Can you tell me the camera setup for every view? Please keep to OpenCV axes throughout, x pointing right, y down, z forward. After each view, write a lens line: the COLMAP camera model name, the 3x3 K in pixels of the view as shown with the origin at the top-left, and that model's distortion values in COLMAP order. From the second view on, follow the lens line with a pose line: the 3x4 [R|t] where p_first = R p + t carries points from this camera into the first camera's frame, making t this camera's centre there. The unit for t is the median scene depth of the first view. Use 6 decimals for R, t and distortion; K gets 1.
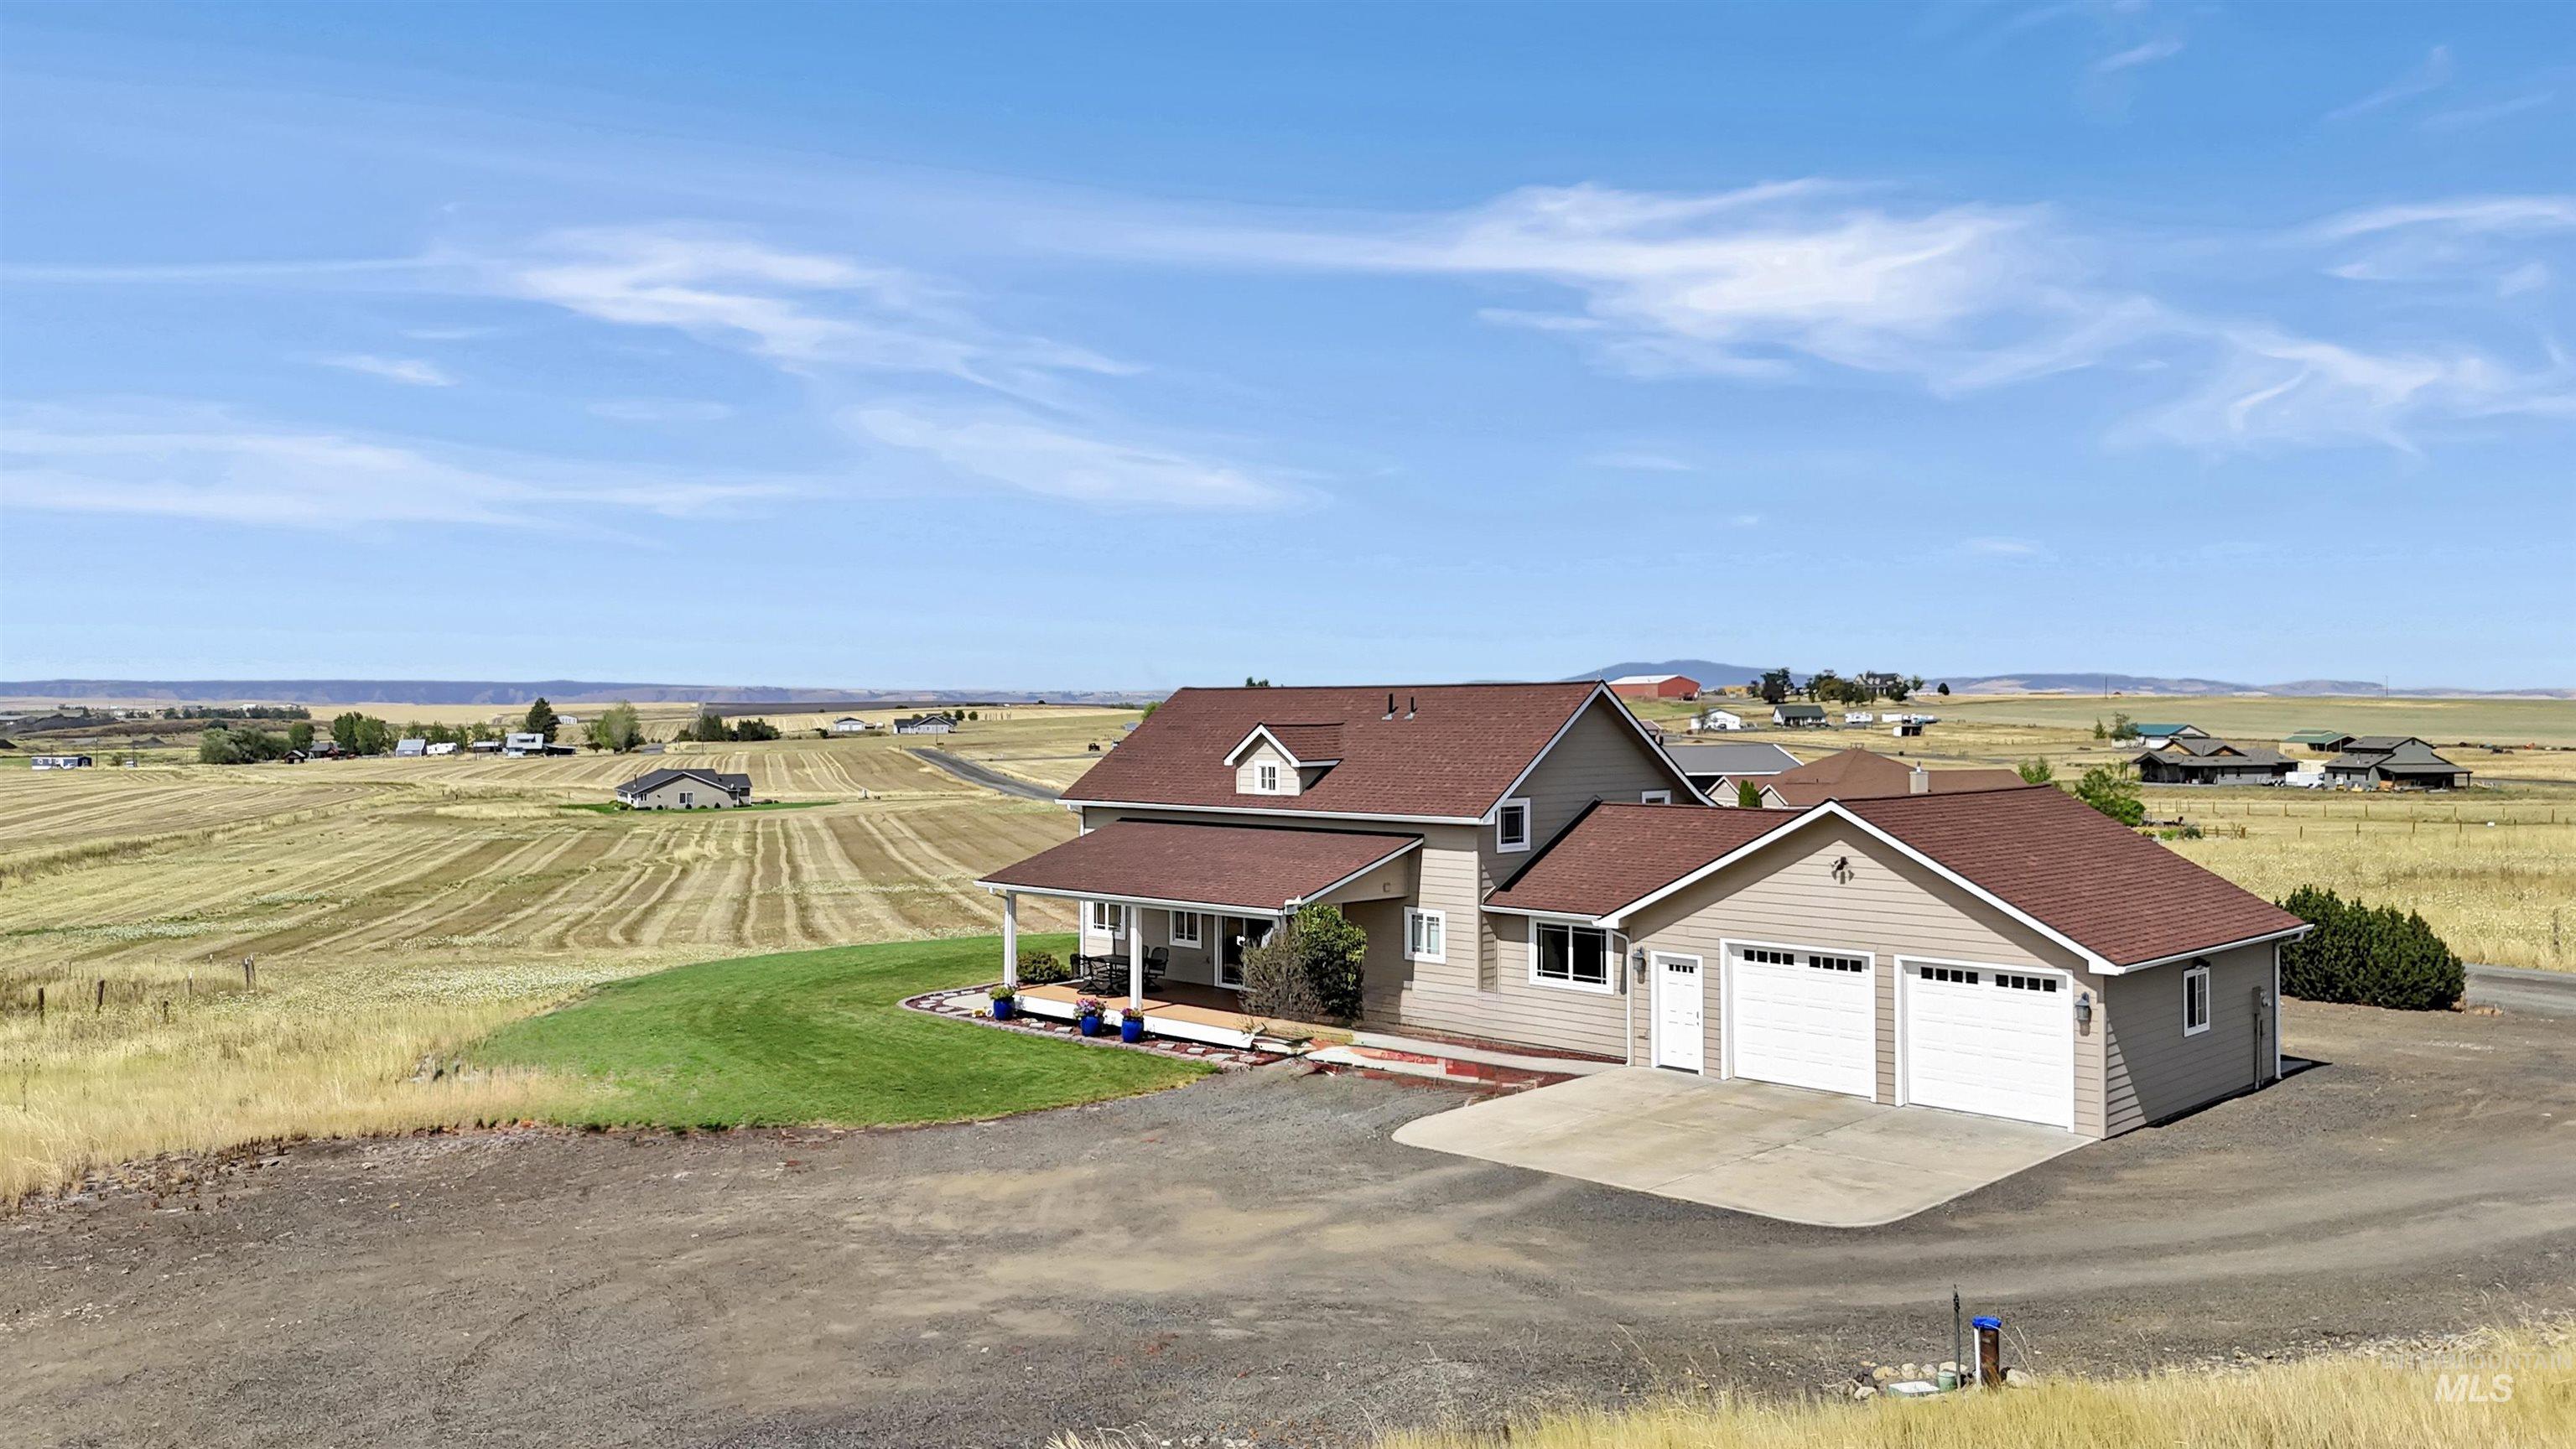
lens RADIAL K [[2007.8, 0, 1282.6], [0, 2007.8, 730.6], [0, 0, 1]] dist [0.074626, -0.055061]
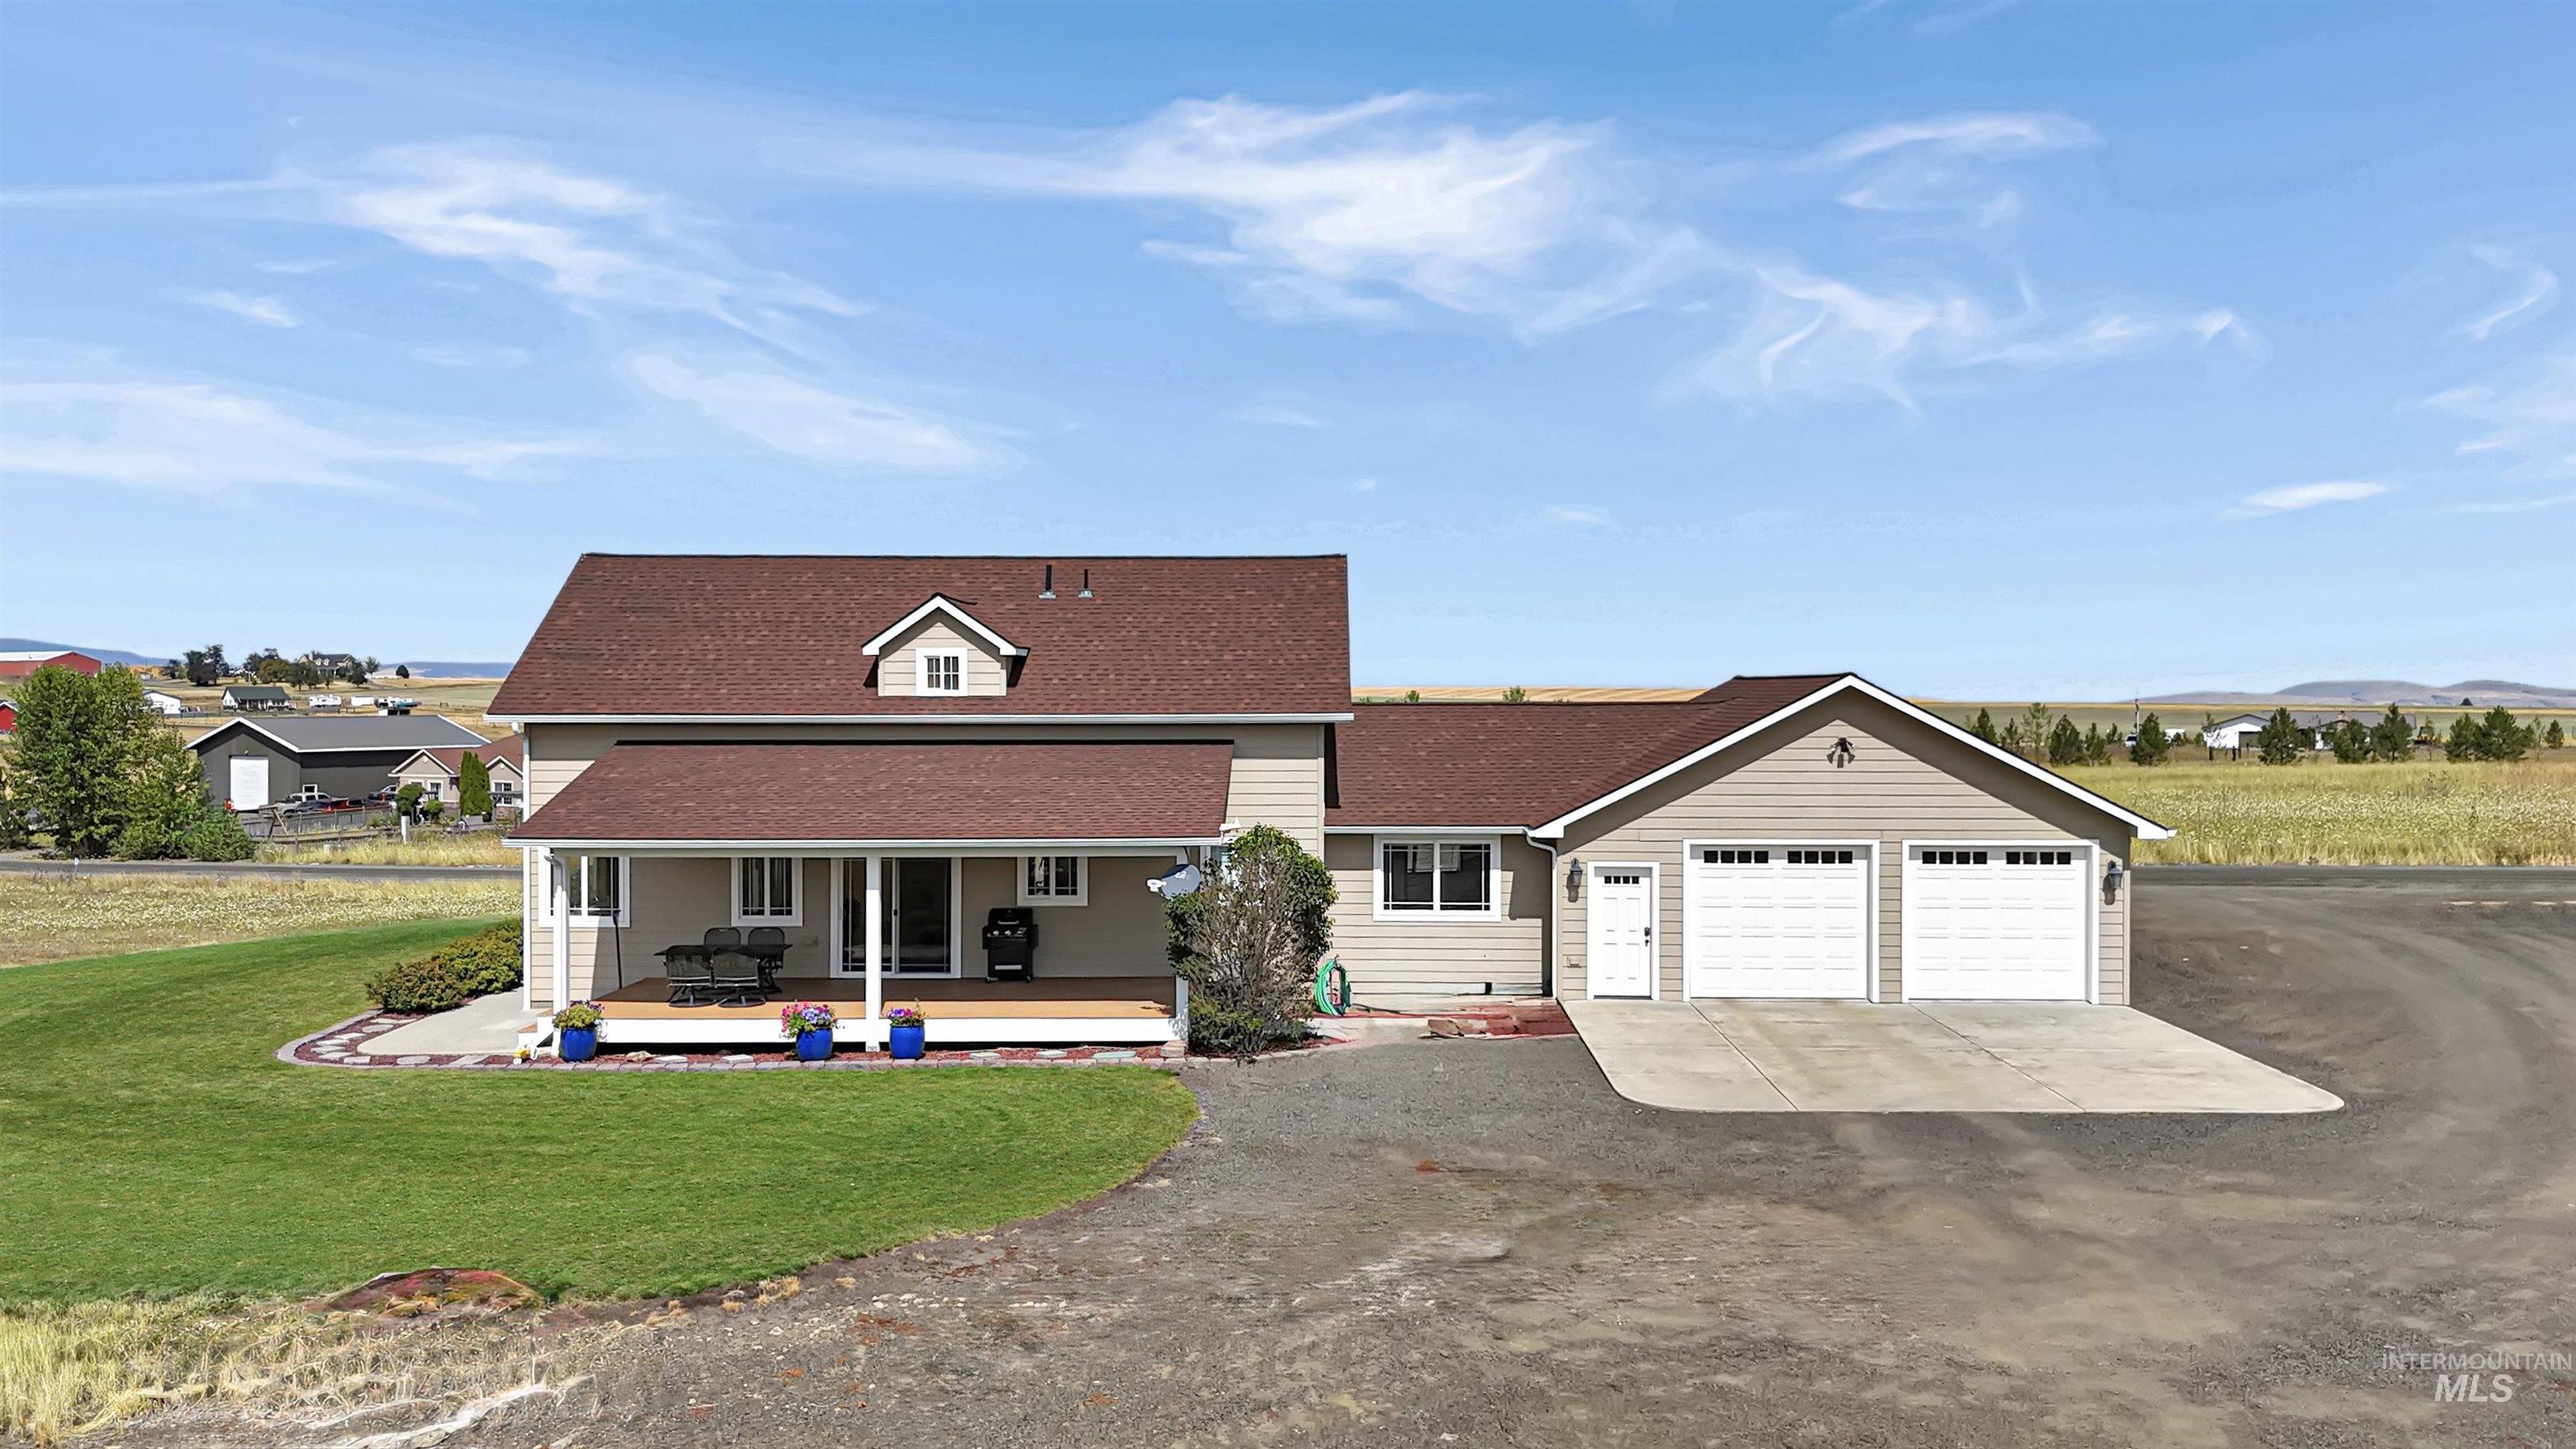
lens RADIAL K [[2007.8, 0, 1274.3], [0, 2007.8, 734.8], [0, 0, 1]] dist [0.074626, -0.055061]
pose [[0.712108, -0.008442, 0.702019, -0.469292], [0.005494, 0.999964, 0.006451, 0.046285], [-0.702048, -0.000737, 0.712129, 0.457197]]
